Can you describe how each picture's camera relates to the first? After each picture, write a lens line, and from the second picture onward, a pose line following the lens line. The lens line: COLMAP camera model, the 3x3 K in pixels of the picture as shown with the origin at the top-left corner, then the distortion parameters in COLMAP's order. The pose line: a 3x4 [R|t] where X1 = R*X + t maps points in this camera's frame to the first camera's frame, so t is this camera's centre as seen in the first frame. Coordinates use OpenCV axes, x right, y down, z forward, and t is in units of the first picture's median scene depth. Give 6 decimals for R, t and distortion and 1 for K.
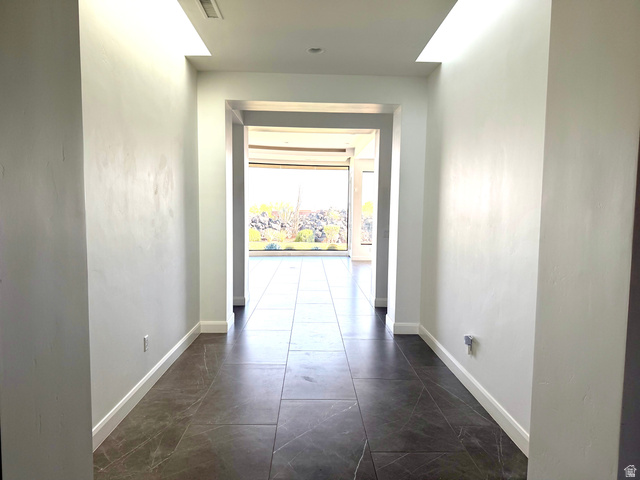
lens RADIAL K [[432.7, 0, 320.0], [0, 432.7, 240.0], [0, 0, 1]] dist [0.071910, -0.113258]
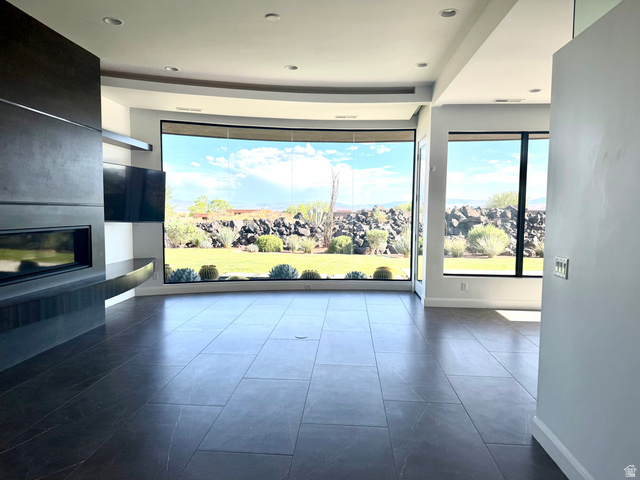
lens RADIAL K [[426.4, 0, 320.0], [0, 426.4, 240.0], [0, 0, 1]] dist [0.000786, 0.000130]
pose [[0.995480, -0.001733, -0.094960, -0.001404], [0.001954, 0.999996, 0.002226, -0.030547], [0.094956, -0.002401, 0.995479, 0.420077]]
